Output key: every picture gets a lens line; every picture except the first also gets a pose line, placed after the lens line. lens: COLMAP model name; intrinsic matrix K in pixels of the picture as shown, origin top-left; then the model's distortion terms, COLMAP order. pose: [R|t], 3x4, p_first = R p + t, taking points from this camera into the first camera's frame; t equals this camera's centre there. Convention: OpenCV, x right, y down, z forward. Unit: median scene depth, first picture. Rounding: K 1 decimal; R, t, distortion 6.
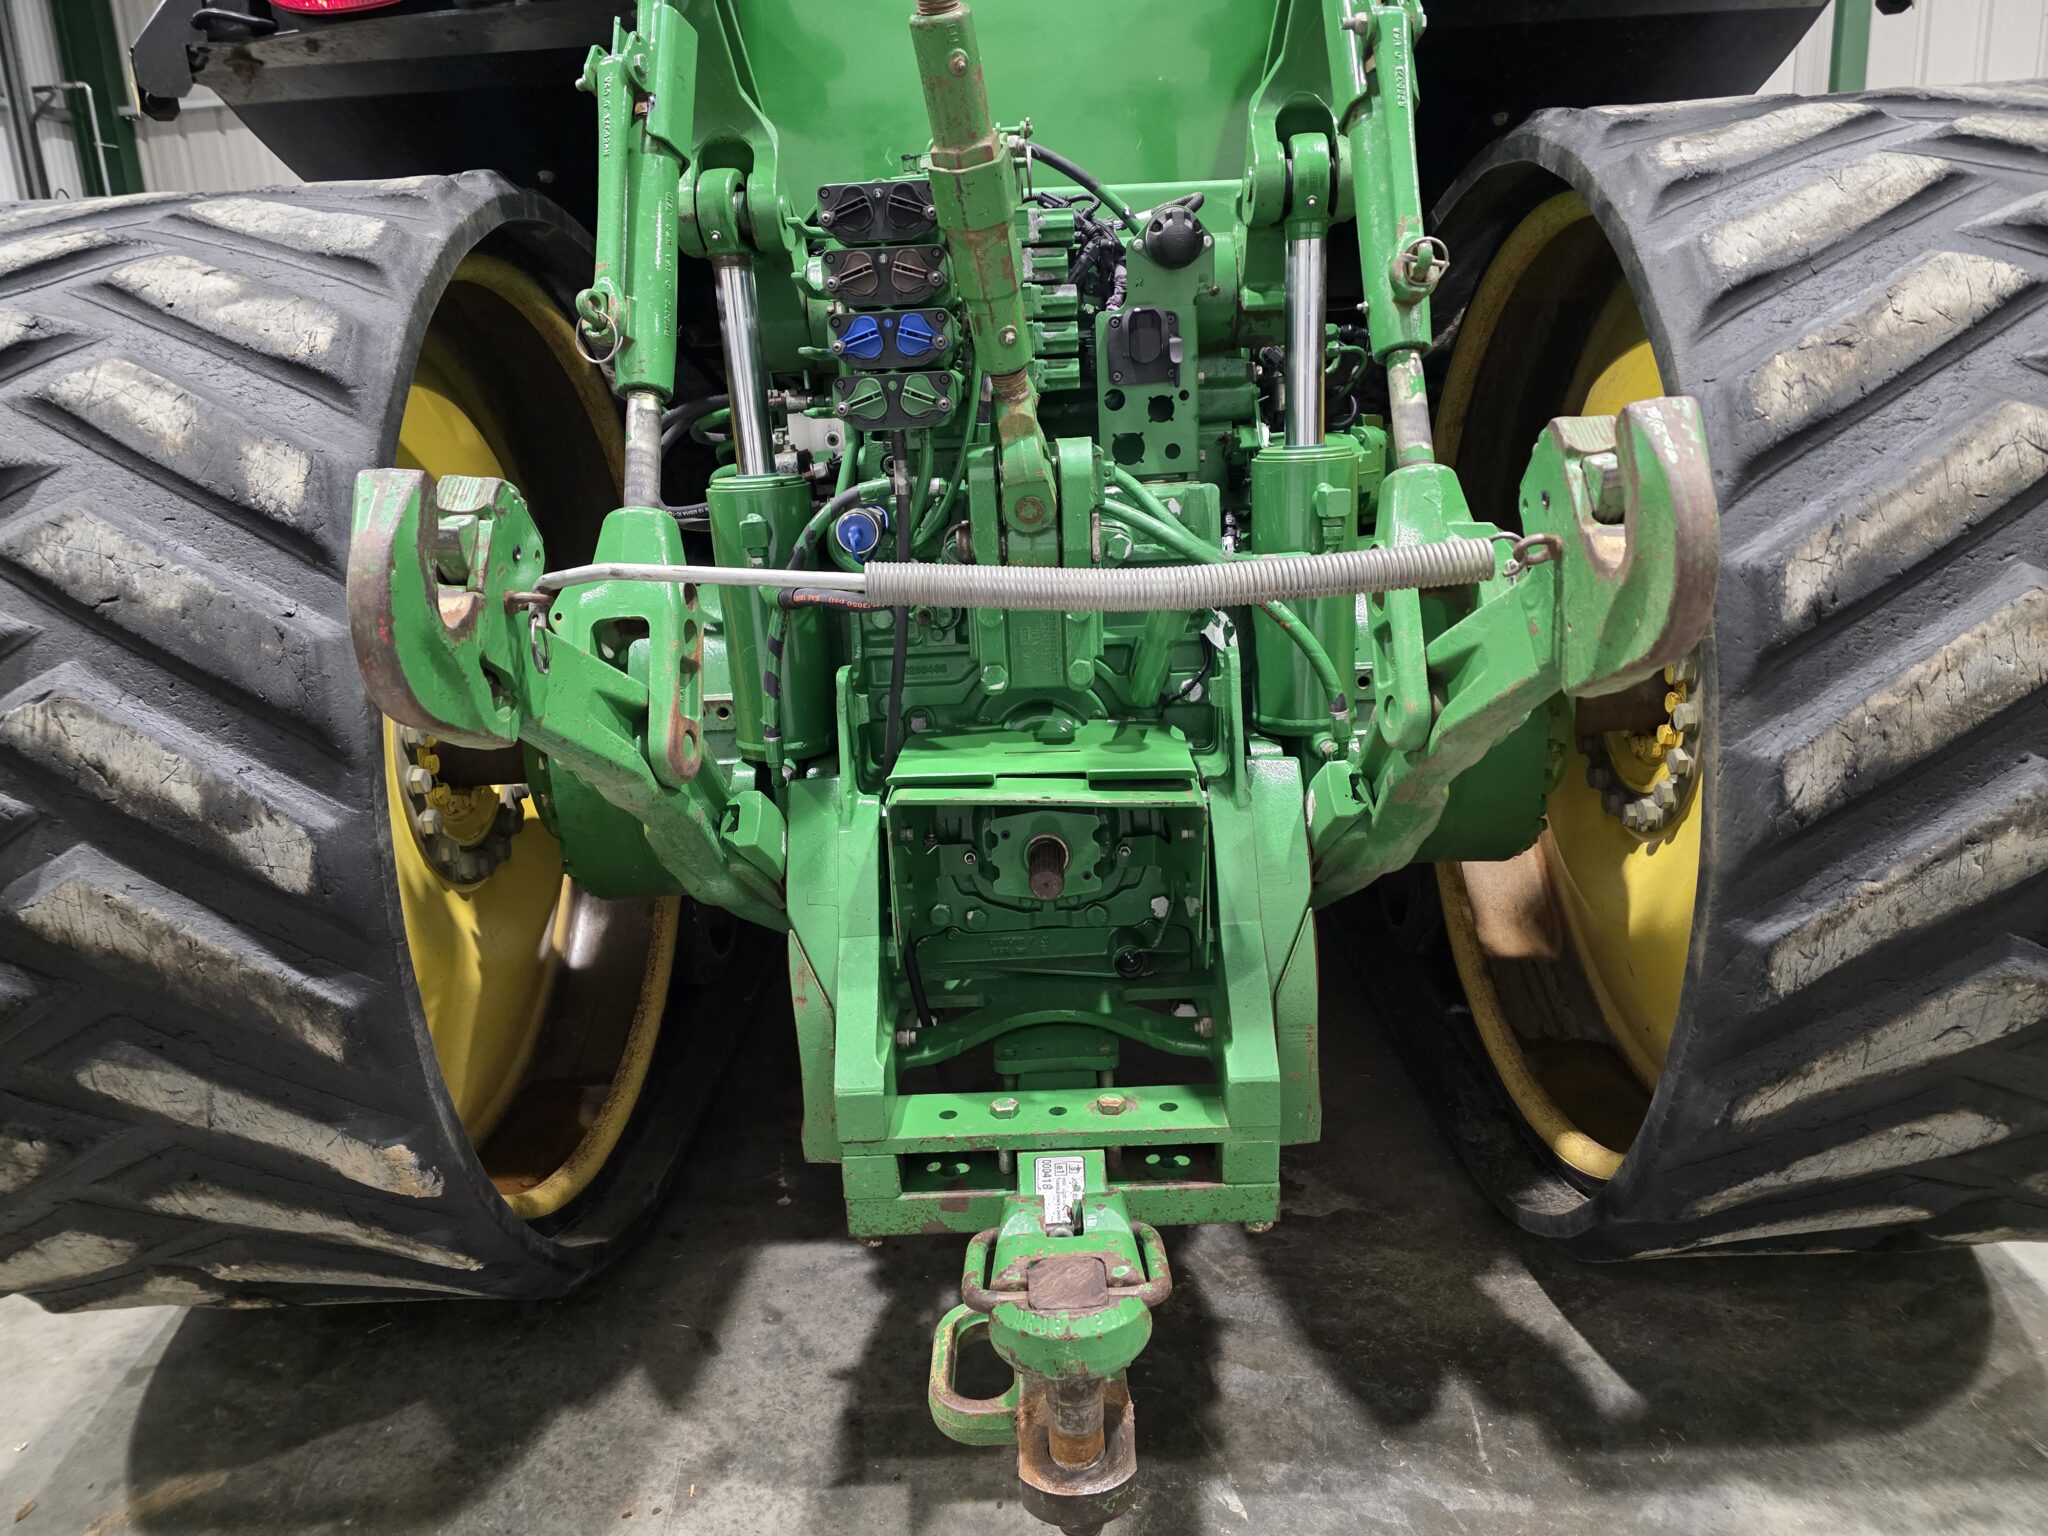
lens RADIAL K [[1374.0, 0, 993.5], [0, 1374.0, 728.7], [0, 0, 1]] dist [0.070926, -0.071194]
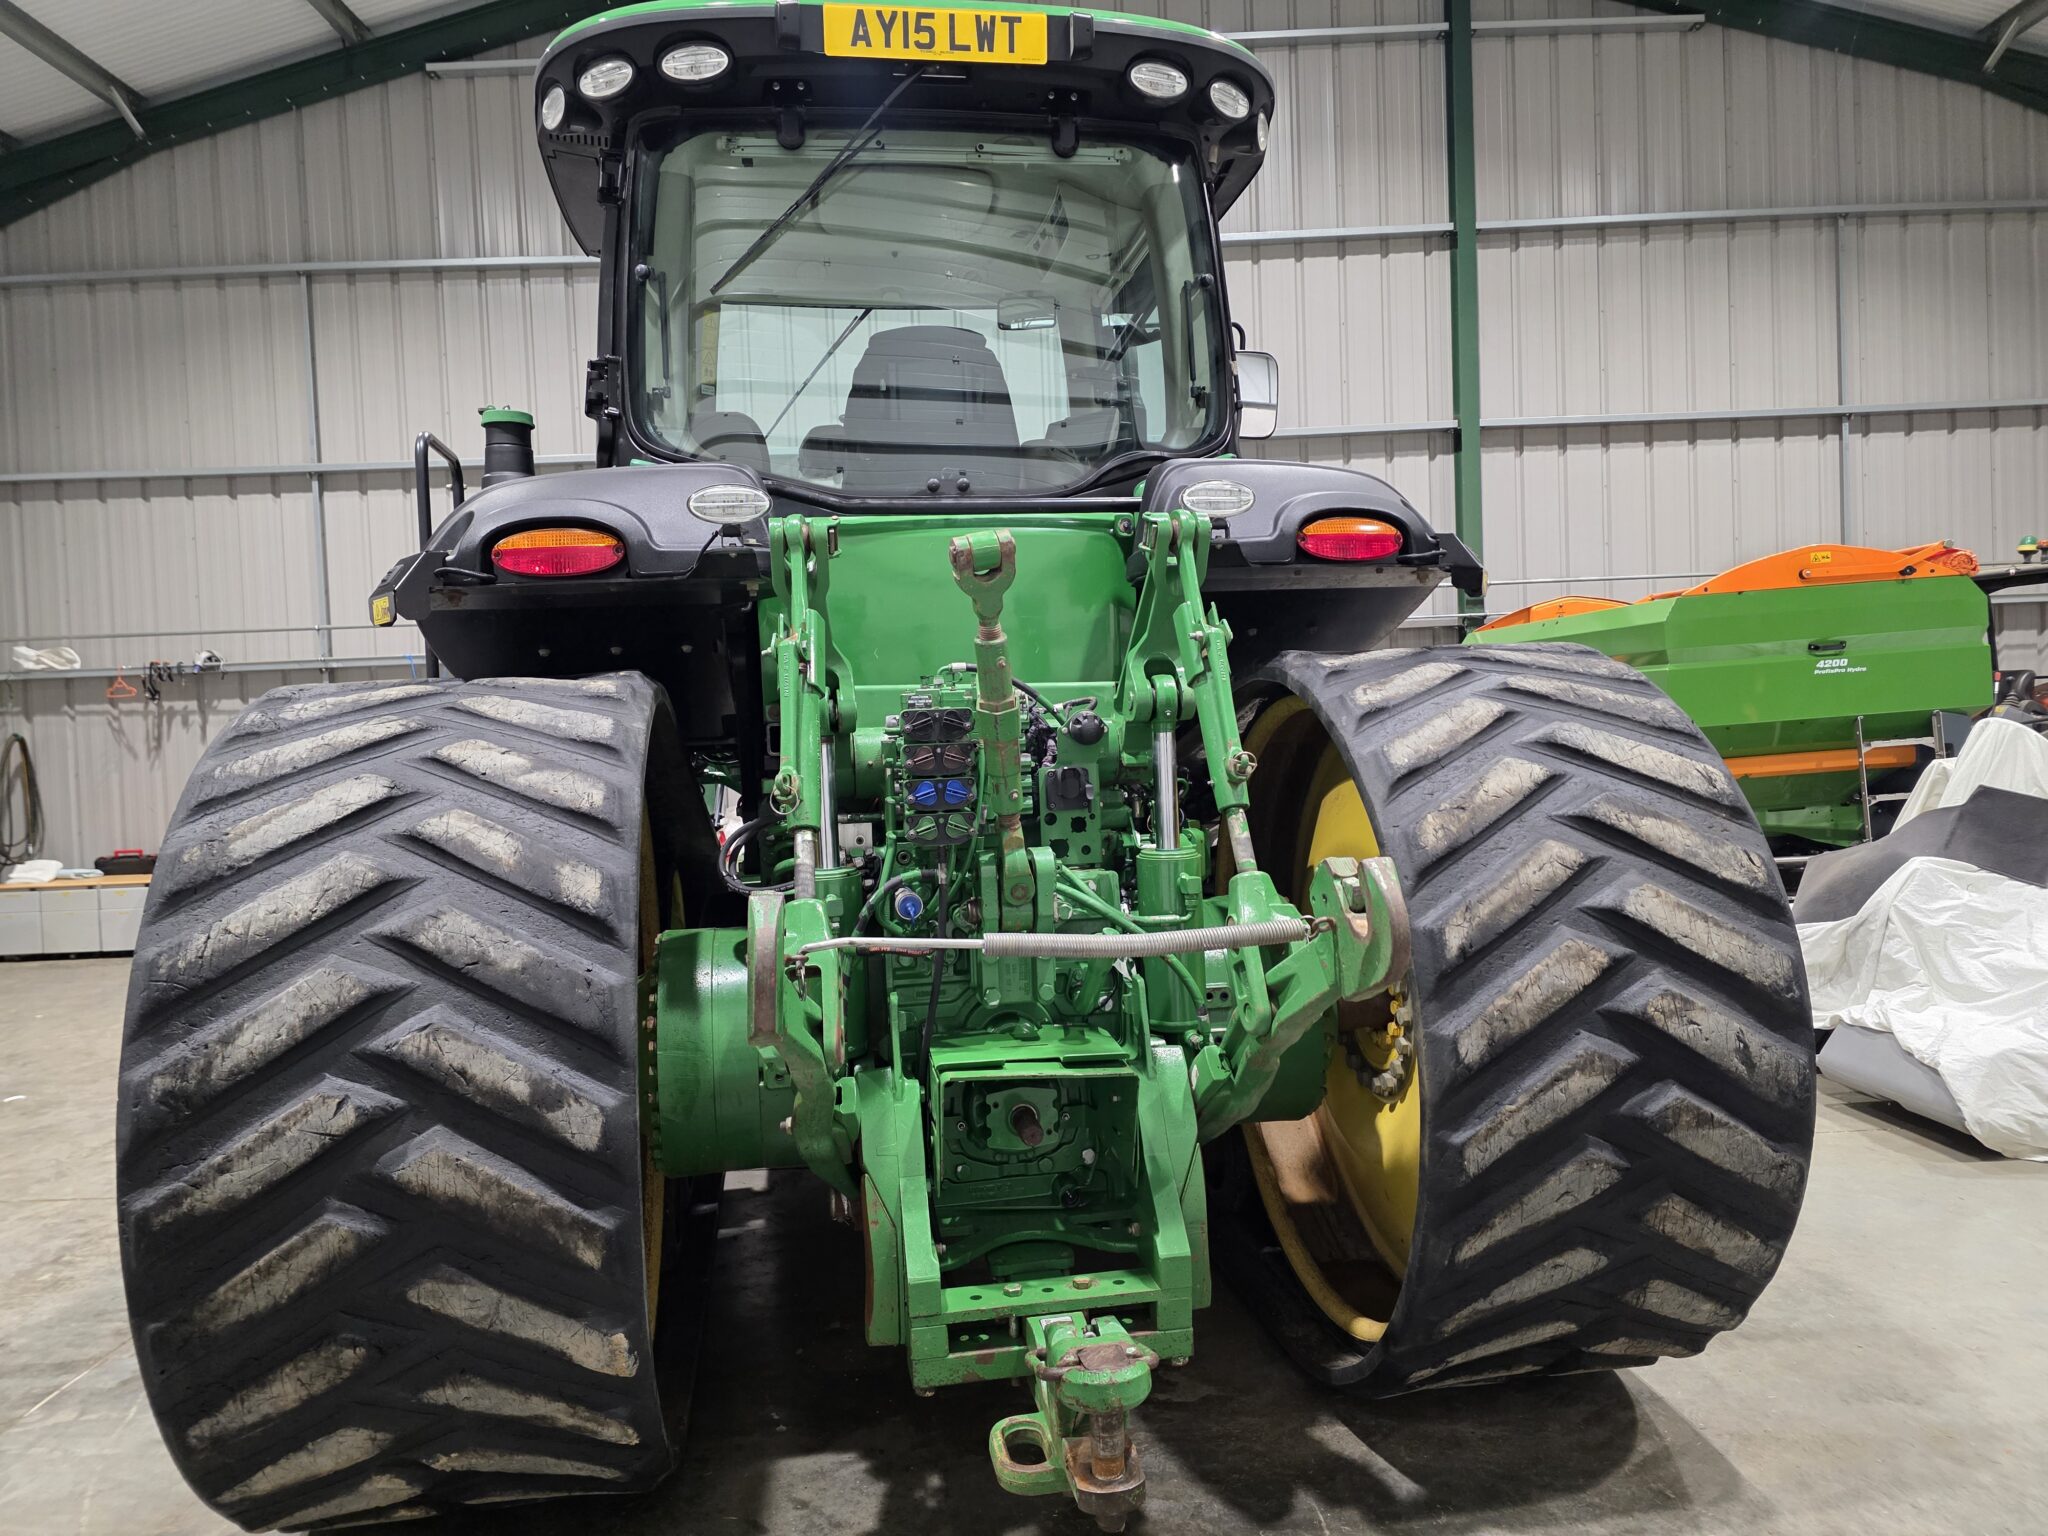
lens RADIAL K [[1362.2, 0, 976.8], [0, 1362.2, 736.2], [0, 0, 1]] dist [0.078852, -0.090233]
pose [[0.985789, 0.008653, 0.167765, -0.304803], [0.029778, 0.973856, -0.225206, 0.023498], [-0.165327, 0.227002, 0.959759, -0.609286]]
